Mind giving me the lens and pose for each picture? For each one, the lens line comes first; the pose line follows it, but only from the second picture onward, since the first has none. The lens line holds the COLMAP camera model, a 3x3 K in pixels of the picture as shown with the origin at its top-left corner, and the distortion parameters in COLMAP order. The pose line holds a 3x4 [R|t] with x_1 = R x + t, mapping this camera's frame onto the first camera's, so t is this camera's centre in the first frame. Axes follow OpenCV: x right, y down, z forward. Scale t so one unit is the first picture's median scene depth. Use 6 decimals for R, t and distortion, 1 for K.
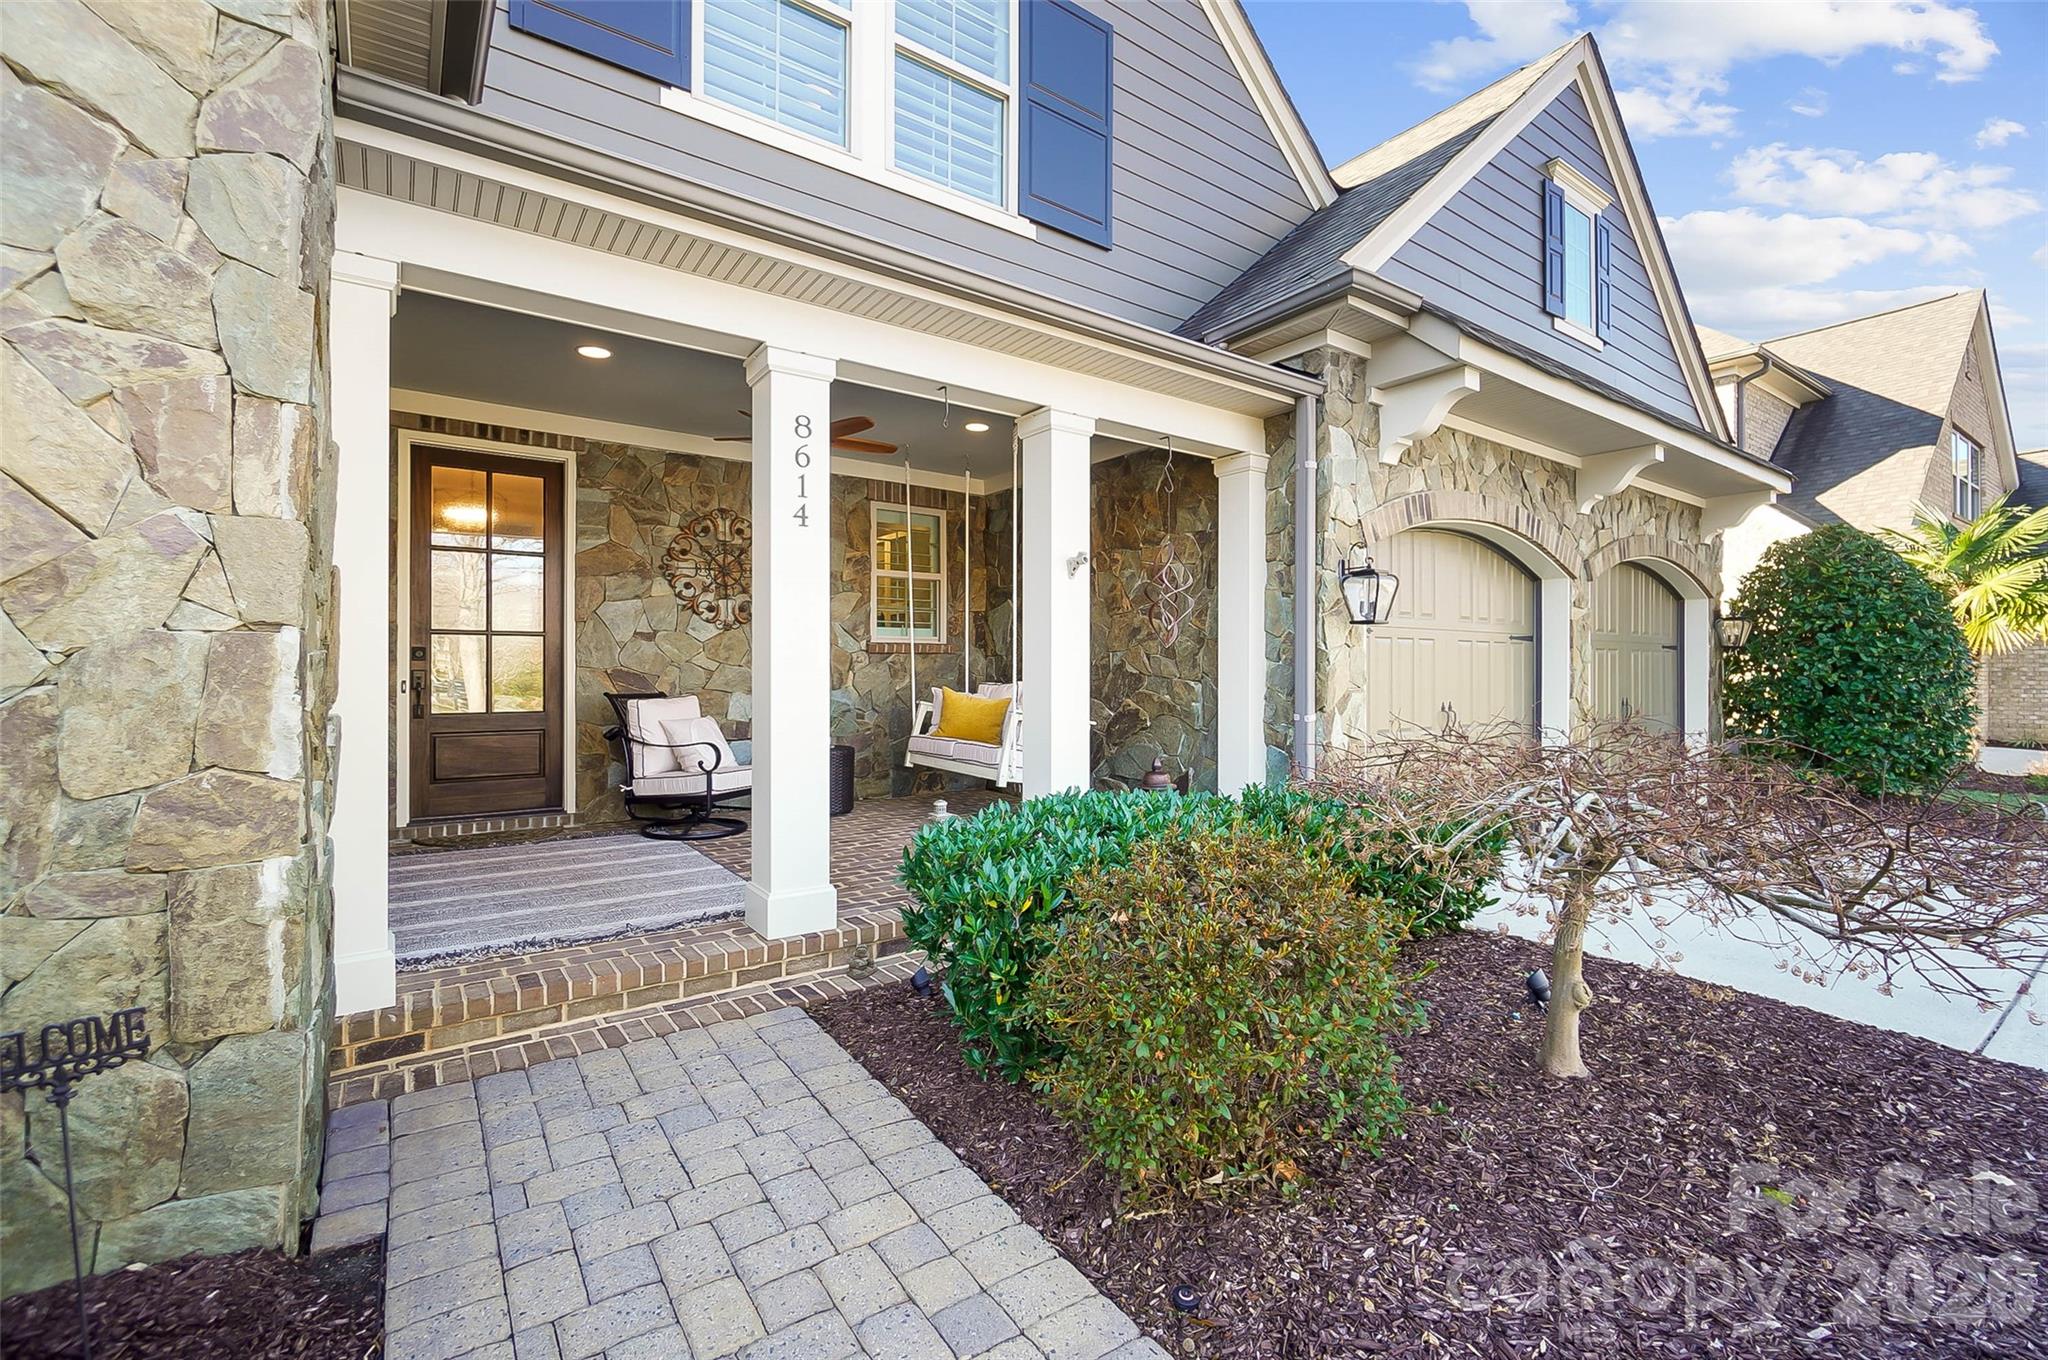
lens RADIAL K [[878.5, 0, 1021.1], [0, 878.5, 672.9], [0, 0, 1]] dist [-0.001983, -0.000155]
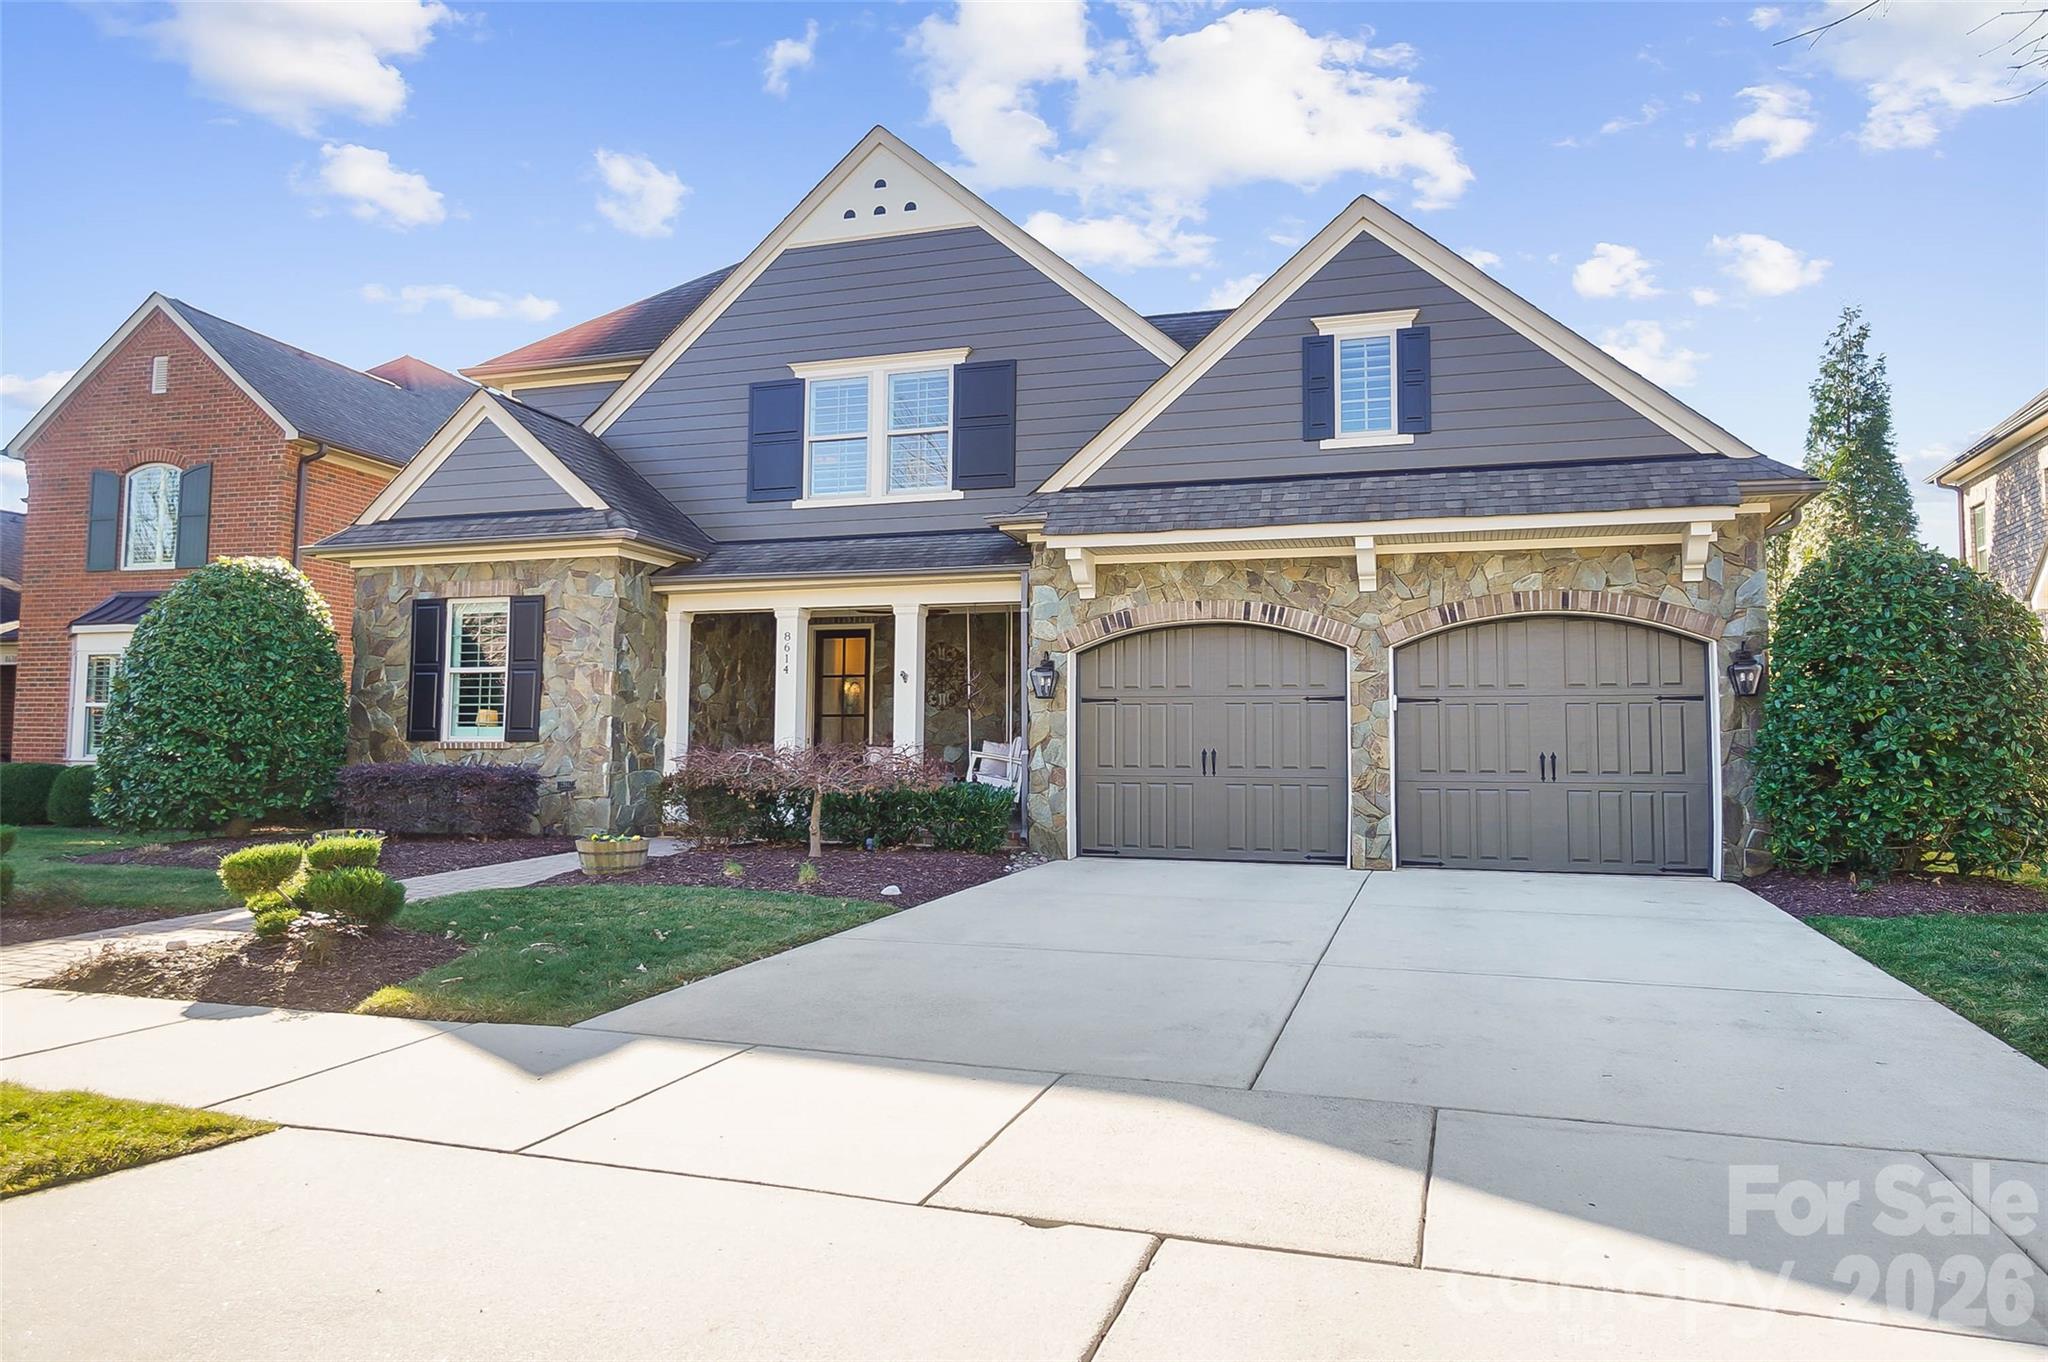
lens RADIAL K [[1288.2, 0, 1024.0], [0, 1288.2, 681.0], [0, 0, 1]] dist [0.000595, -0.000531]
pose [[0.605118, -0.045814, -0.794817, 2.278356], [-0.006339, 0.998034, -0.062354, 0.066258], [0.796111, 0.042769, 0.603638, -0.545551]]
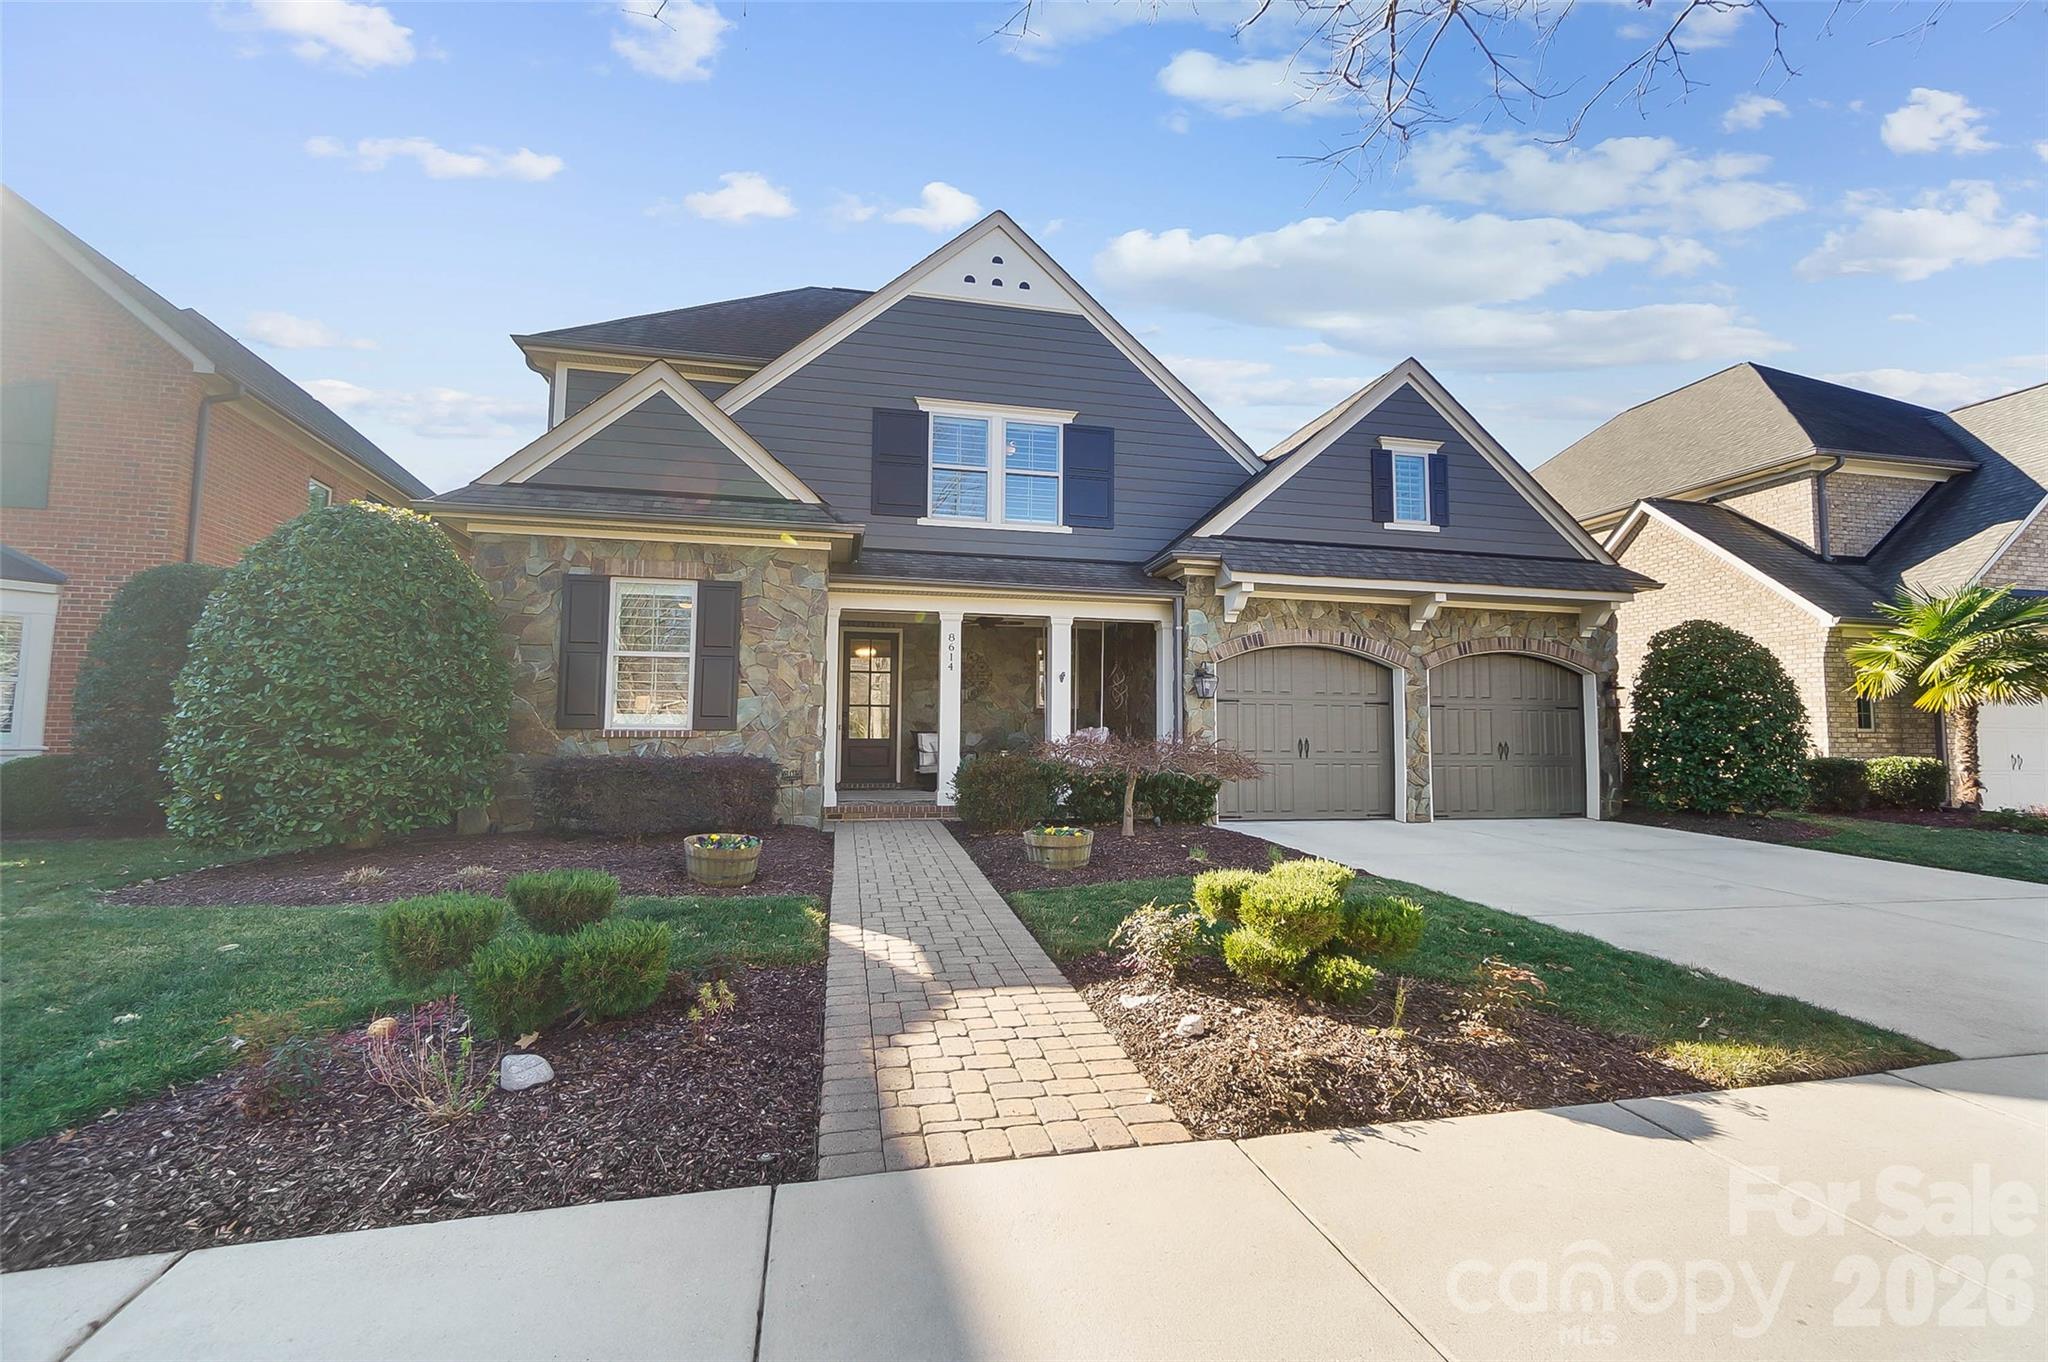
lens RADIAL K [[853.2, 0, 1016.4], [0, 853.2, 685.2], [0, 0, 1]] dist [-0.001494, -0.000029]
pose [[0.917440, -0.017267, -0.397500, 0.772513], [-0.006944, 0.998211, -0.059389, 0.039251], [0.397815, 0.057246, 0.915678, -1.097008]]
